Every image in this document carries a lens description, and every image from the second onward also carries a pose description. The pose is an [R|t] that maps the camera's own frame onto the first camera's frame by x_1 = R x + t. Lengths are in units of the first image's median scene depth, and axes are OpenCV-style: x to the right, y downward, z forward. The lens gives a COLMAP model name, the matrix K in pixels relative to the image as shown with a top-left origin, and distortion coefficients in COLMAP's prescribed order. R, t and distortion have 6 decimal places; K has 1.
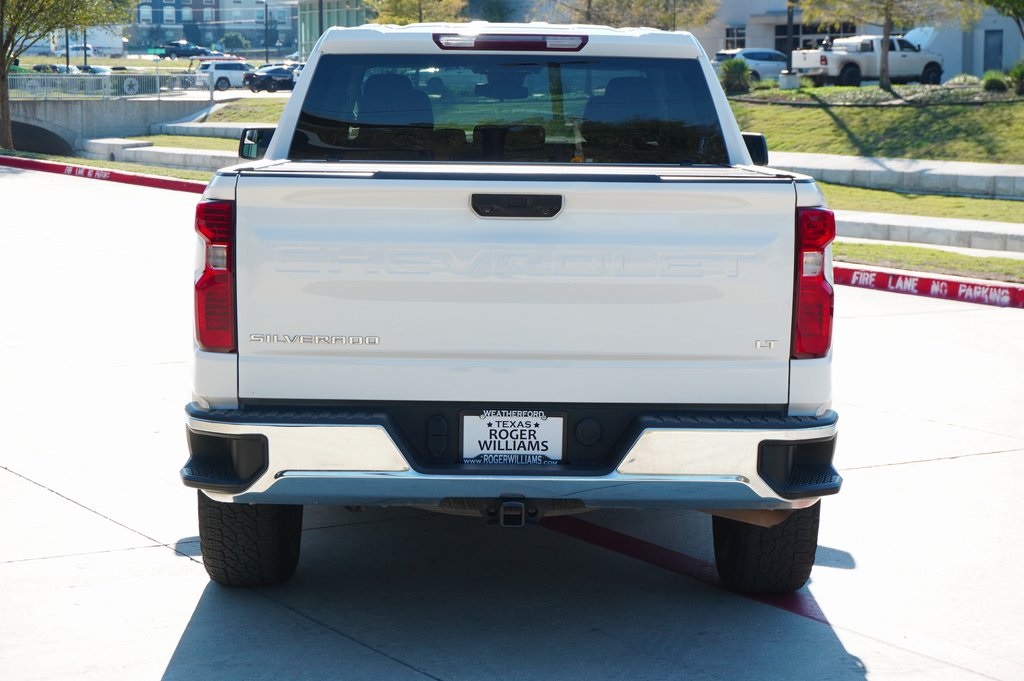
lens RADIAL K [[2174.1, 0, 512.0], [0, 2174.1, 340.5], [0, 0, 1]] dist [0.067268, 0.493456]
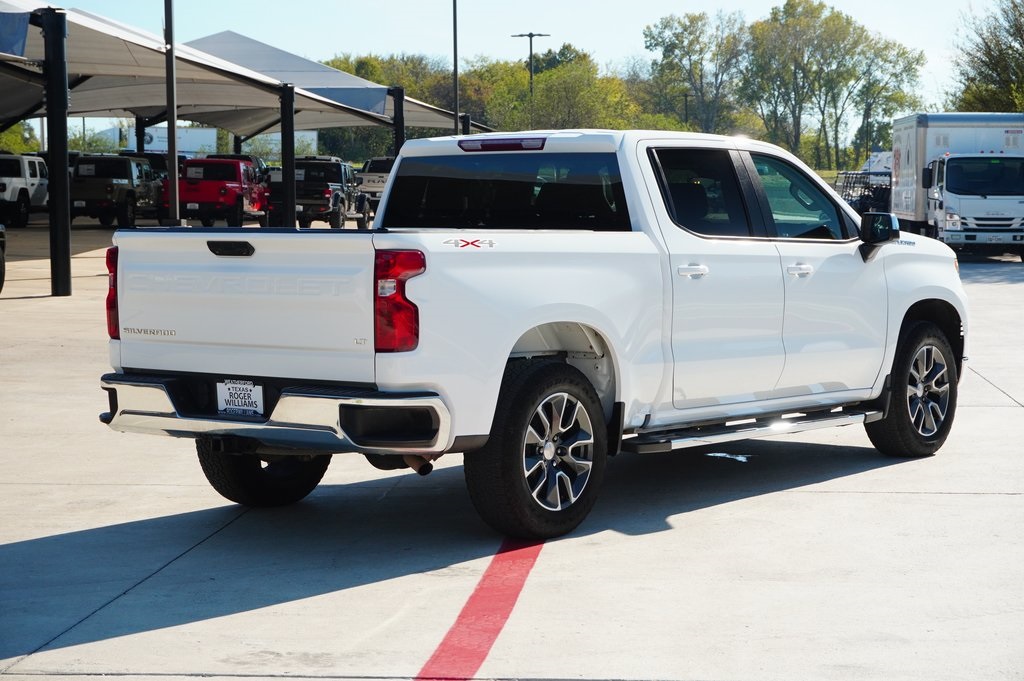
lens RADIAL K [[2174.1, 0, 512.0], [0, 2174.1, 340.5], [0, 0, 1]] dist [0.067268, 0.493456]
pose [[0.780520, 0.022359, -0.624731, 1.125298], [-0.057072, 0.997735, -0.035595, 0.047945], [0.622520, 0.063437, 0.780028, -0.096569]]
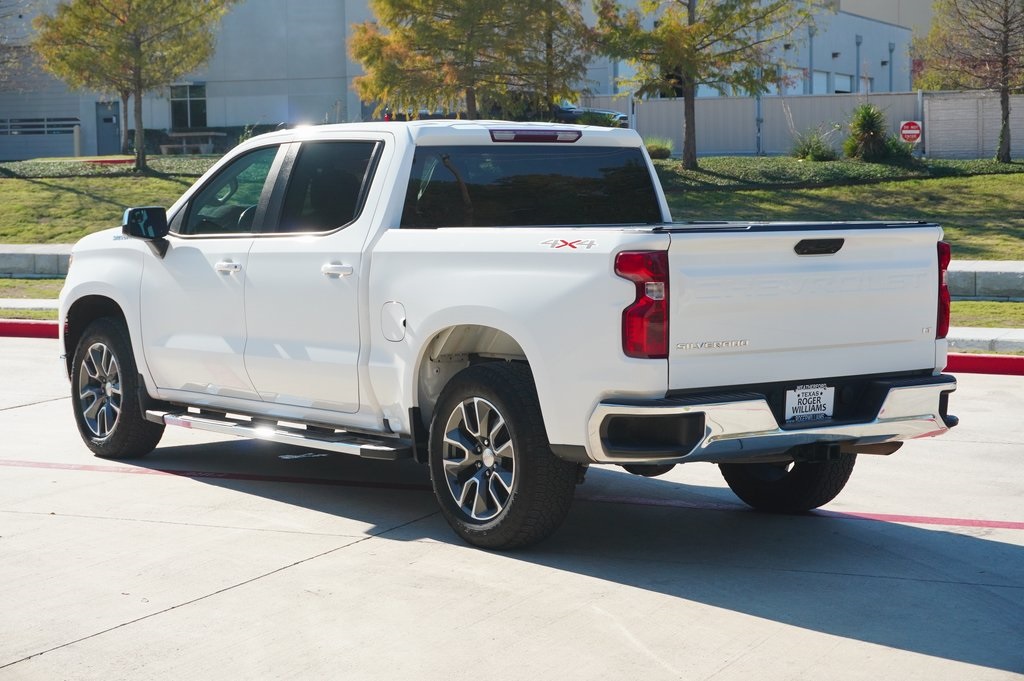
lens RADIAL K [[2174.1, 0, 512.0], [0, 2174.1, 340.5], [0, 0, 1]] dist [0.067268, 0.493456]
pose [[0.804246, -0.060953, 0.591162, -1.040885], [0.081403, 0.996649, -0.007983, -0.002683], [-0.588695, 0.054542, 0.806513, -0.082623]]
